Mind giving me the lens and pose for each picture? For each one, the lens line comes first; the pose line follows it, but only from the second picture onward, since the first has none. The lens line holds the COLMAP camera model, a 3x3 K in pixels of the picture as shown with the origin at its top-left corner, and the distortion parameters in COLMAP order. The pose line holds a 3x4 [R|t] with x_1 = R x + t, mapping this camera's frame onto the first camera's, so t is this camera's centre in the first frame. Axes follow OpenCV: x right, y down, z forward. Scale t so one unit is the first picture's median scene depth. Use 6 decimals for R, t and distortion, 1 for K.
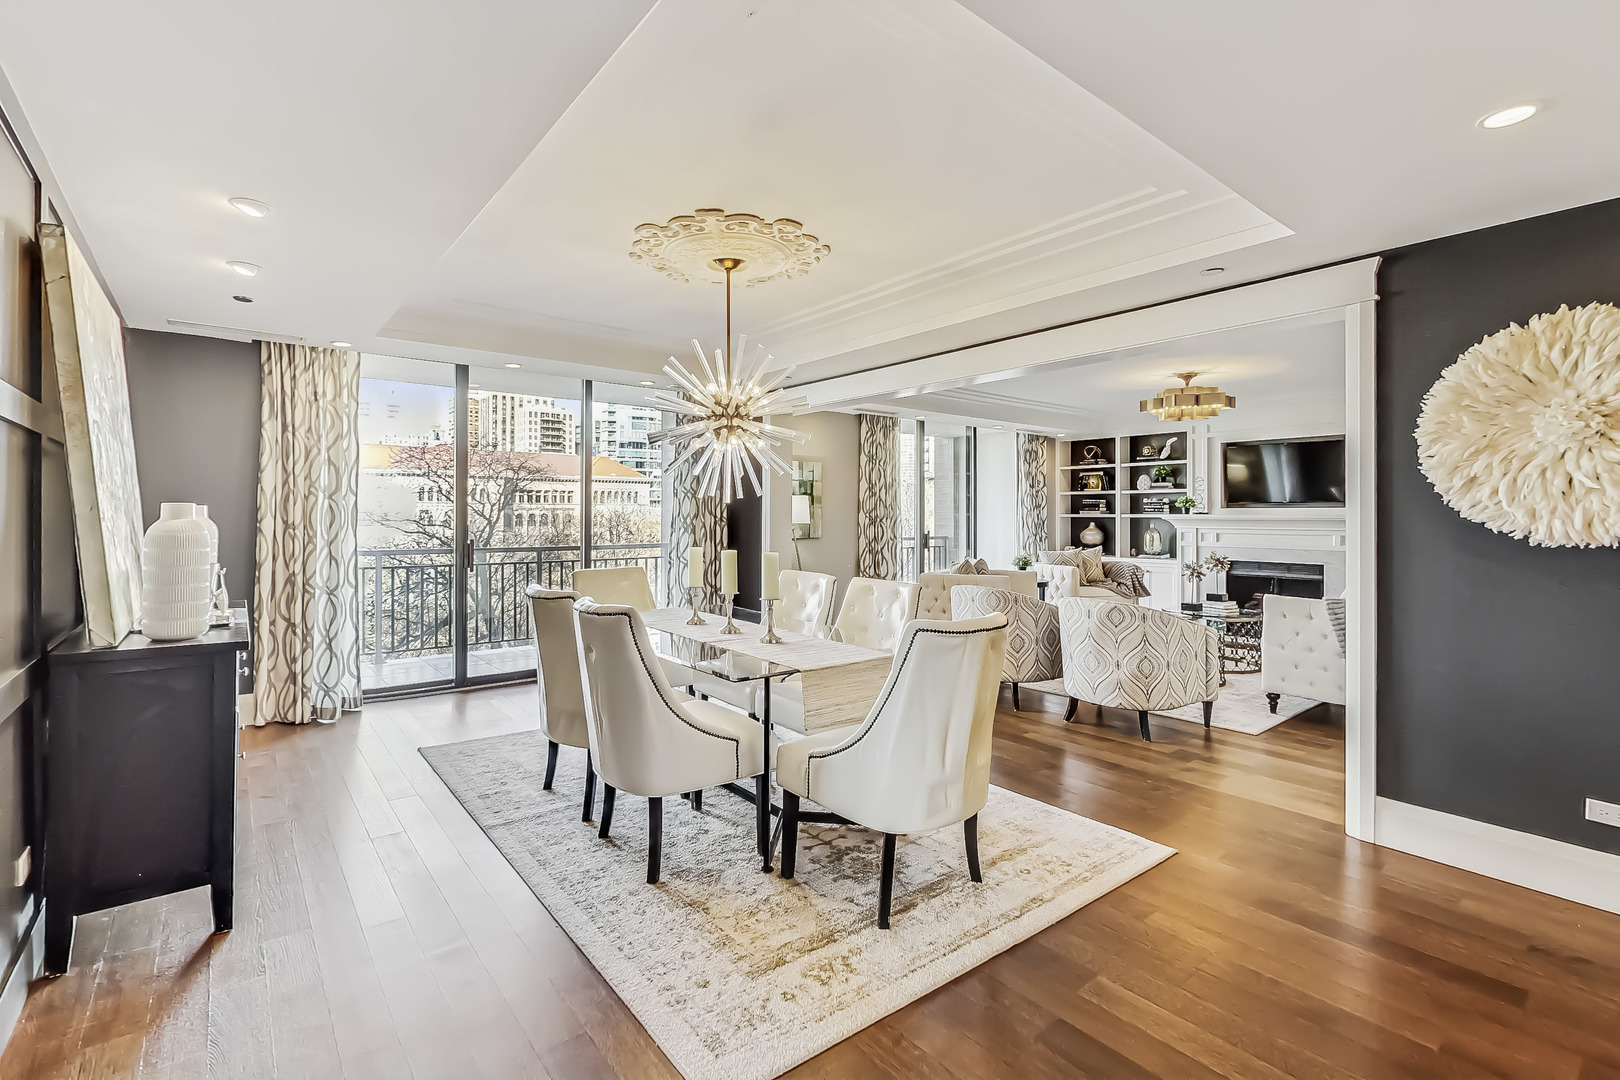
lens RADIAL K [[743.6, 0, 802.1], [0, 743.6, 511.5], [0, 0, 1]] dist [-0.003129, -0.000069]
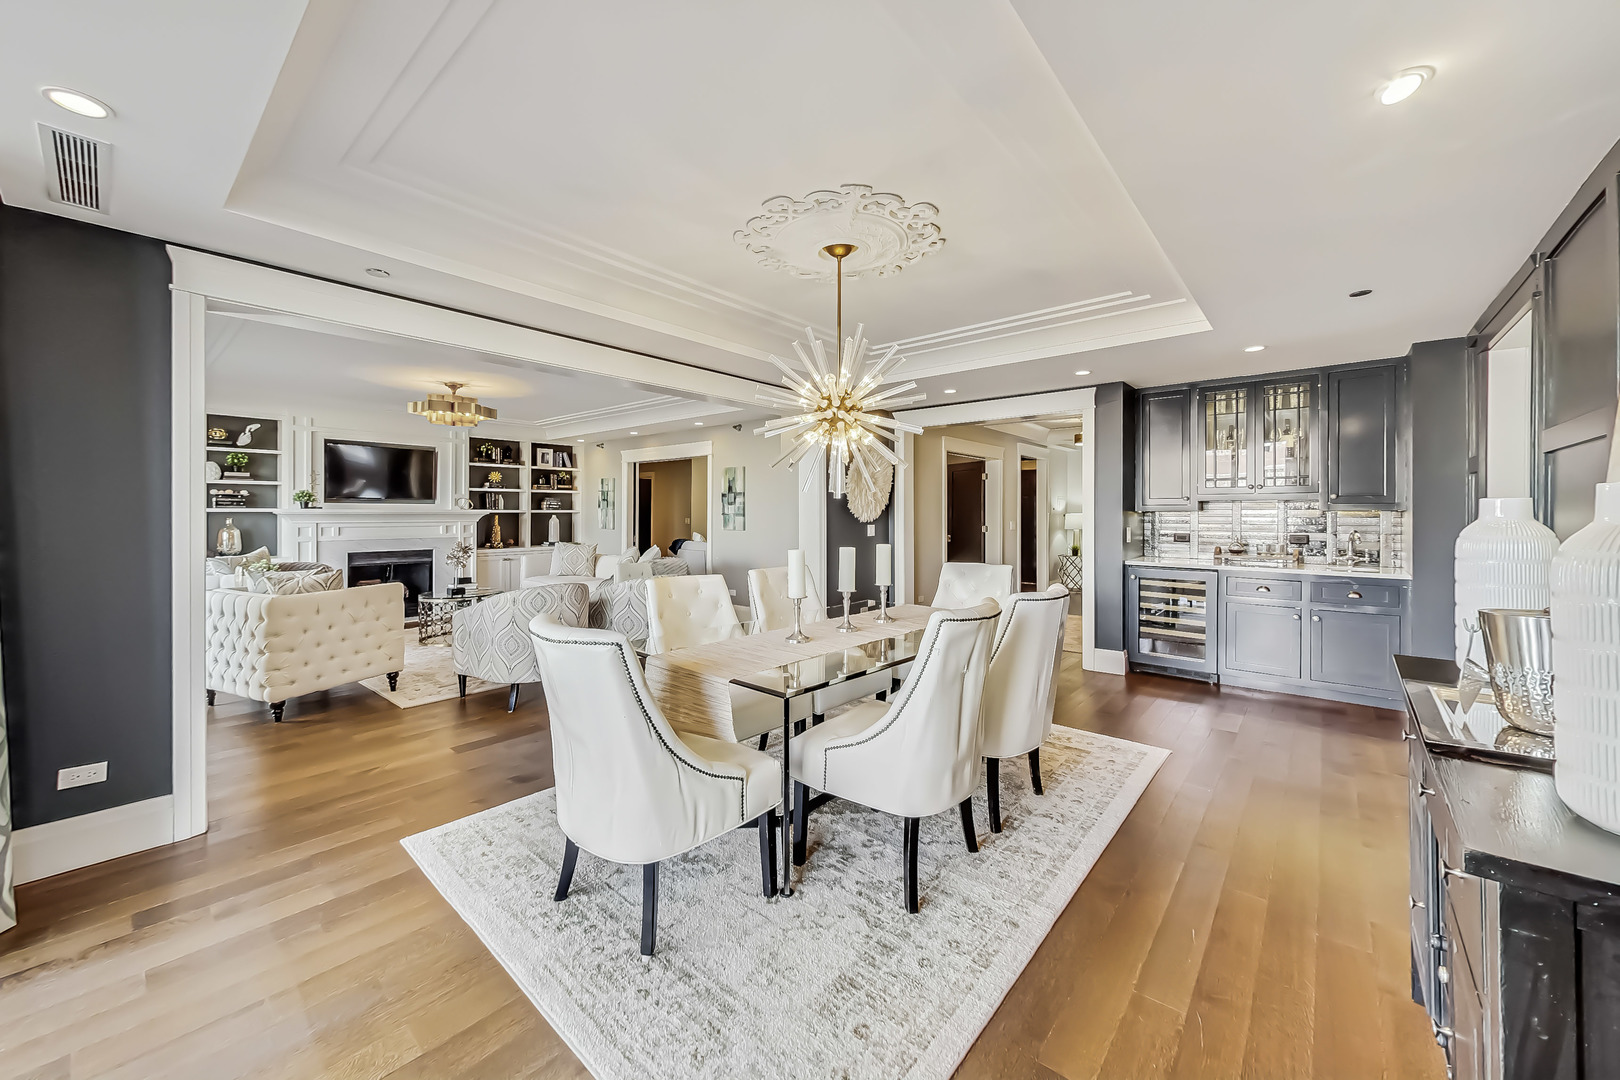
lens RADIAL K [[604.6, 0, 799.5], [0, 604.6, 514.0], [0, 0, 1]] dist [0.001793, 0.000030]
pose [[-0.188988, -0.007119, 0.981954, -0.464853], [-0.007997, 0.999952, 0.005710, 0.001088], [-0.981947, -0.006774, -0.189036, 0.646345]]
